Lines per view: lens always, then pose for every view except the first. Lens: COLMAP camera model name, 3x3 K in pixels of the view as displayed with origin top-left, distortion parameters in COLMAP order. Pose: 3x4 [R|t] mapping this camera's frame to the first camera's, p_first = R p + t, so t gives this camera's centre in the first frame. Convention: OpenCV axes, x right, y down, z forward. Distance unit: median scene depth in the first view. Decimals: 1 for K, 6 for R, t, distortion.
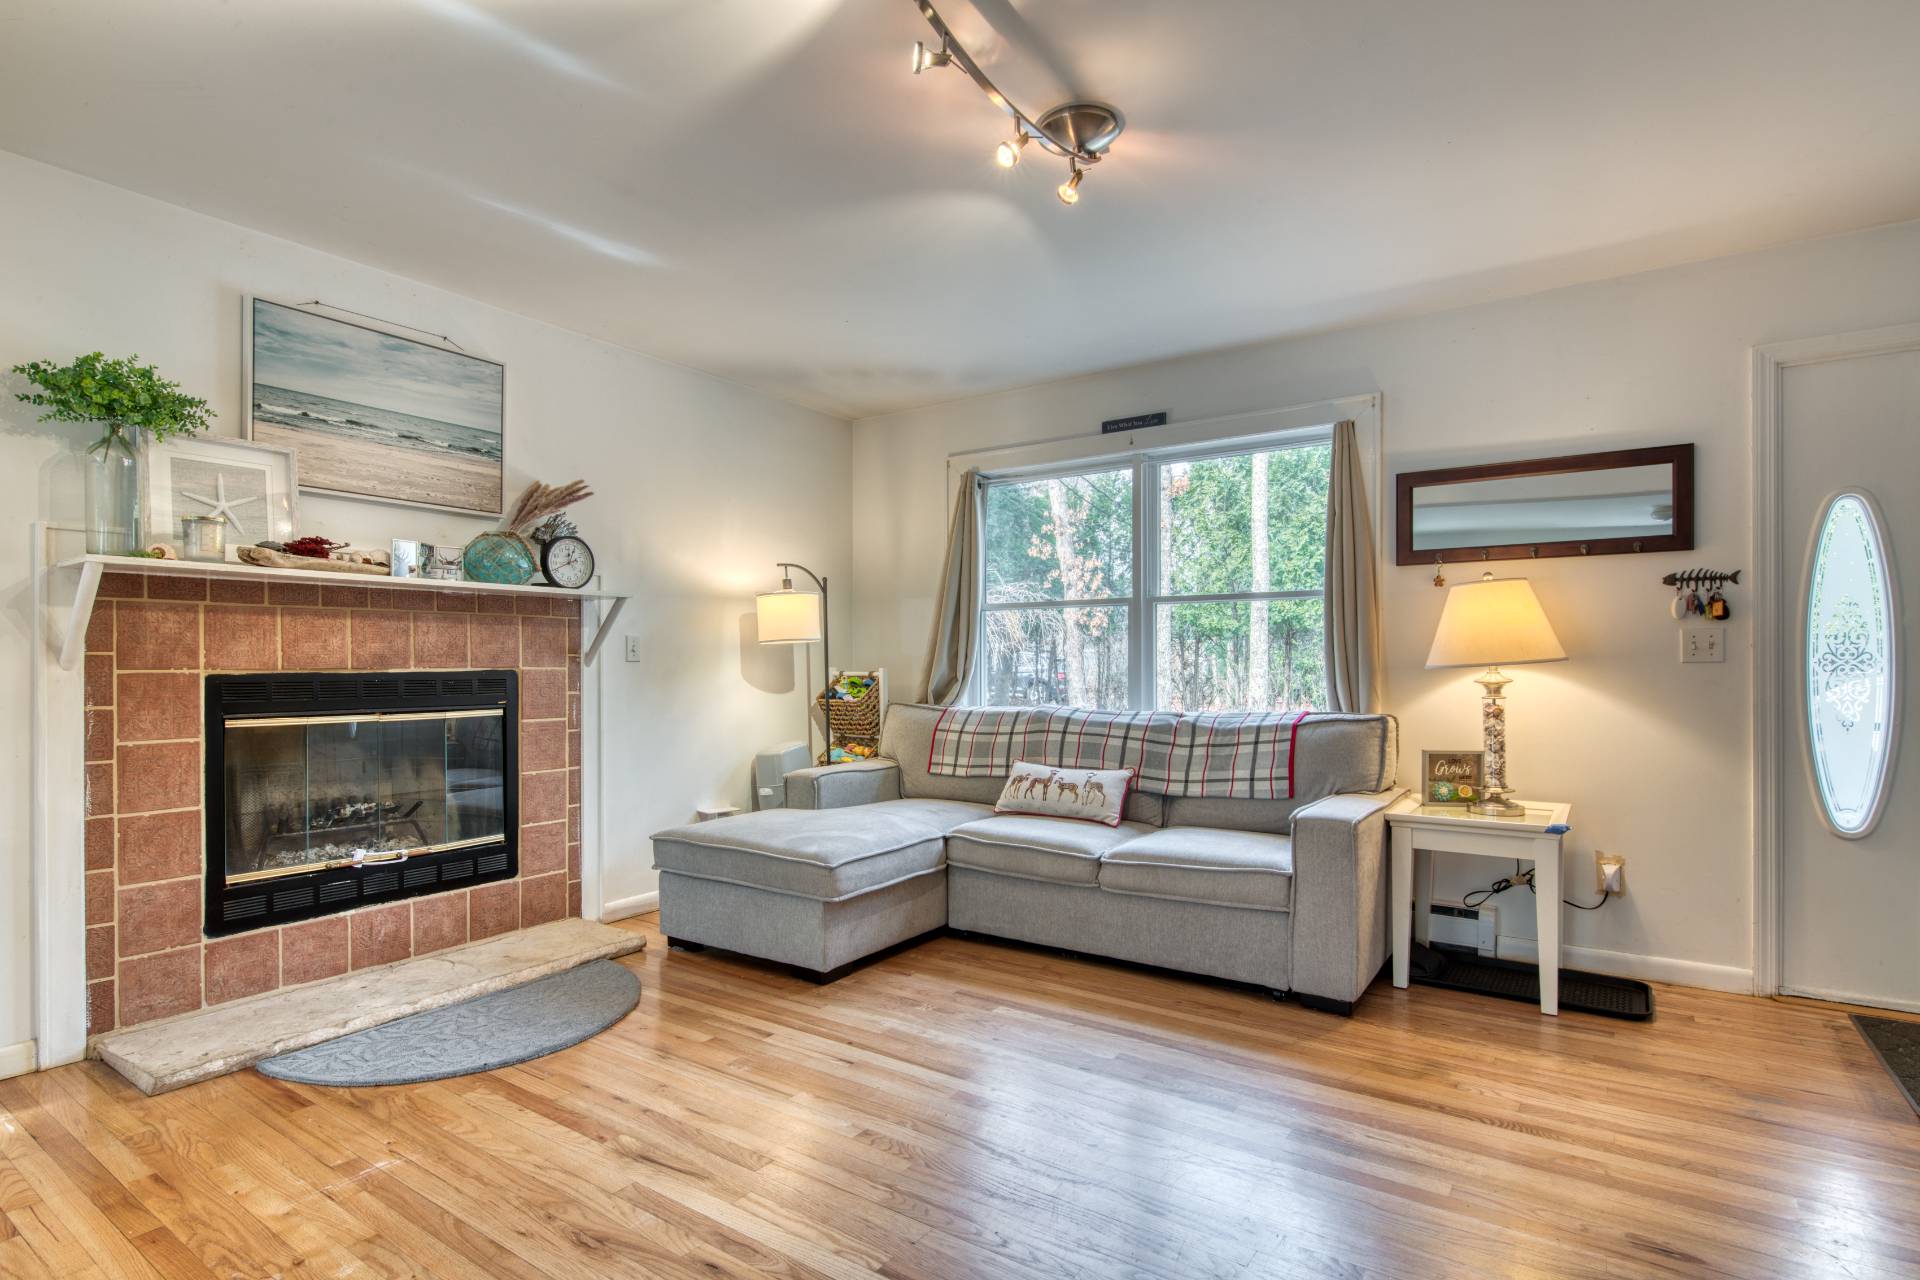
lens RADIAL K [[922.6, 0, 967.1], [0, 922.6, 666.2], [0, 0, 1]] dist [-0.005315, -0.000120]
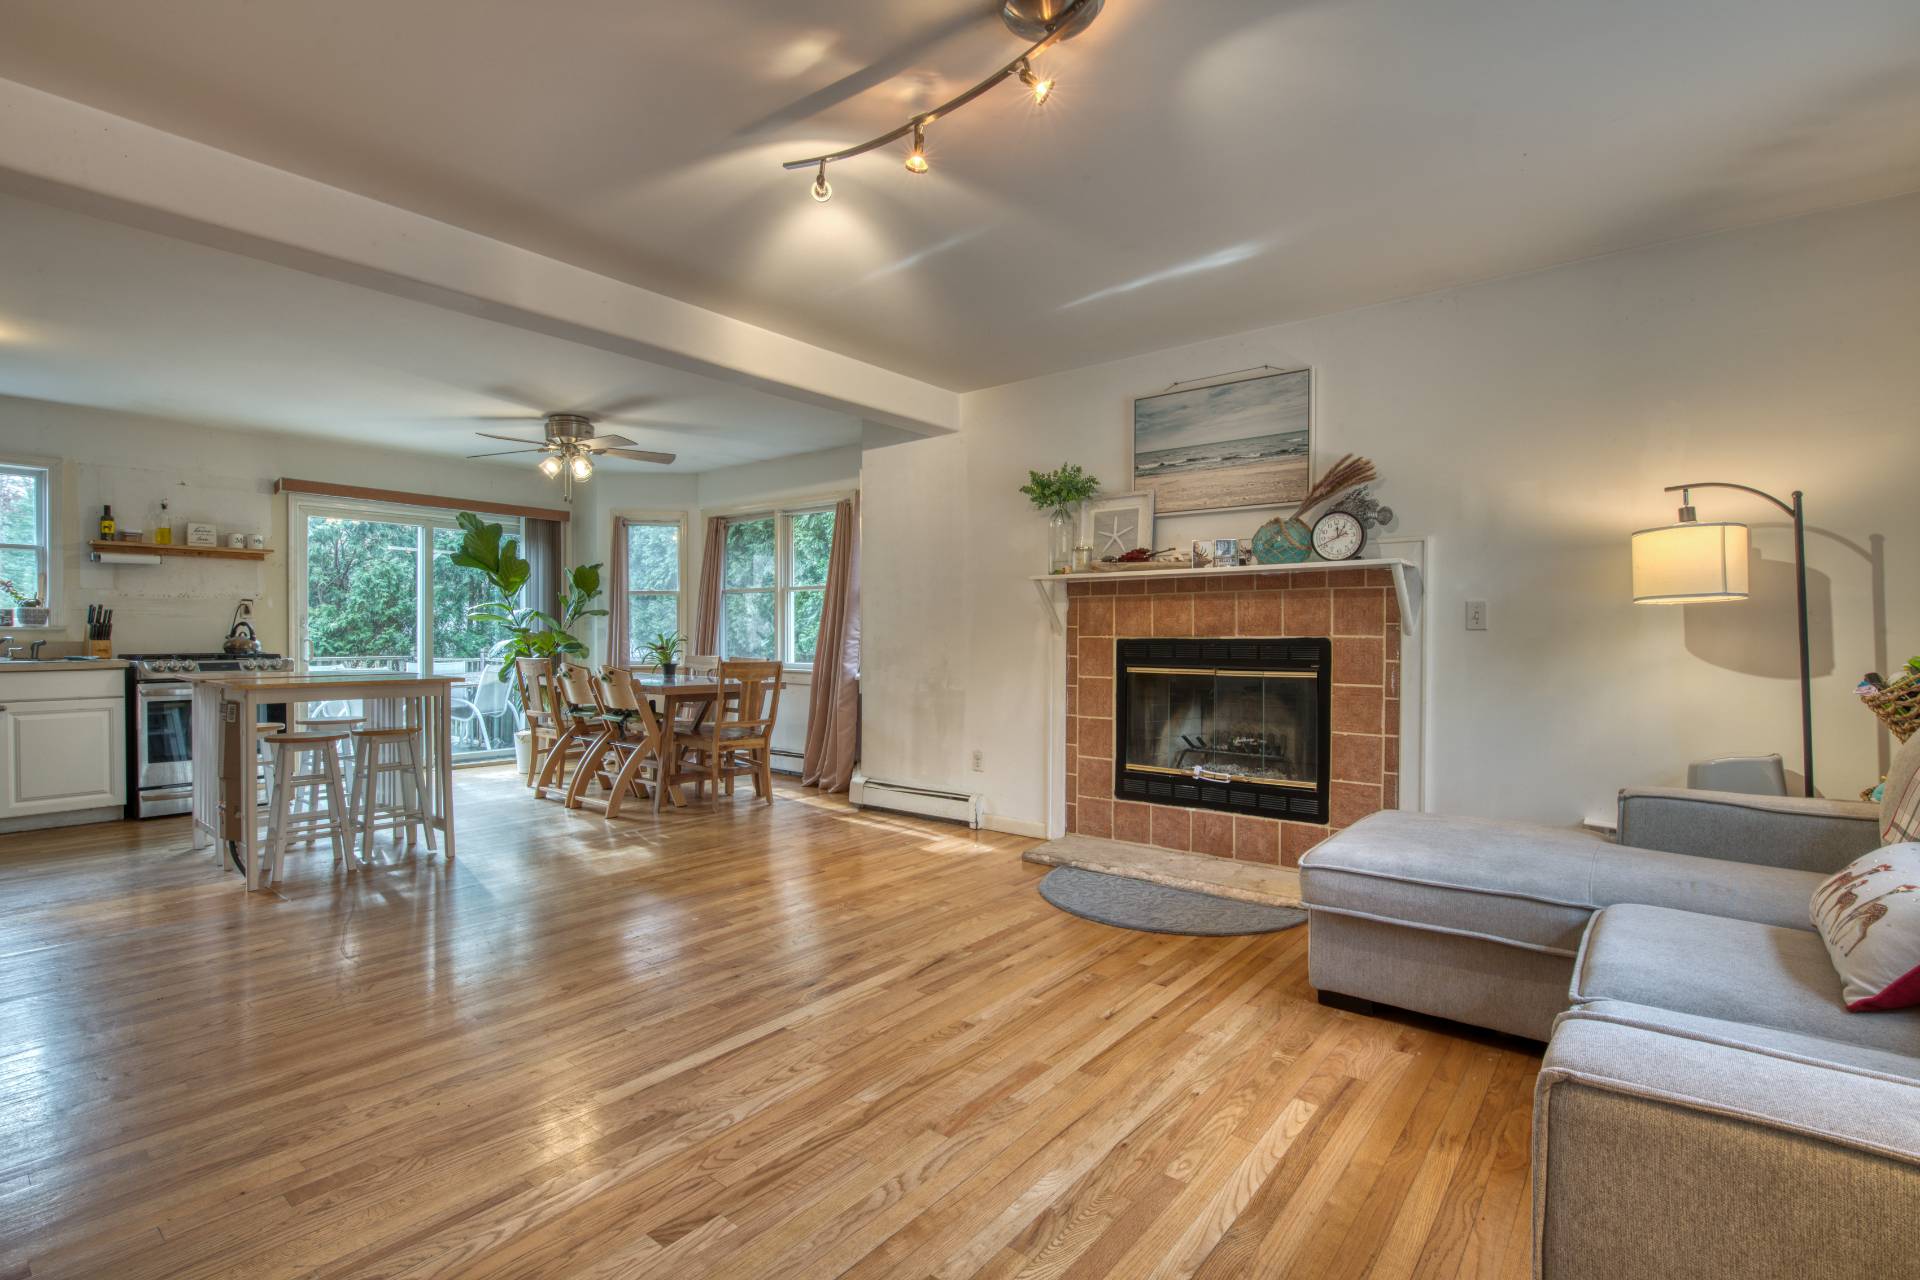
lens RADIAL K [[922.6, 0, 961.9], [0, 922.6, 637.7], [0, 0, 1]] dist [-0.005315, -0.000120]
pose [[-0.072884, 0.007612, -0.997311, 0.774903], [-0.000812, 0.999970, 0.007692, -0.005001], [0.997340, 0.001370, -0.072875, 0.769530]]
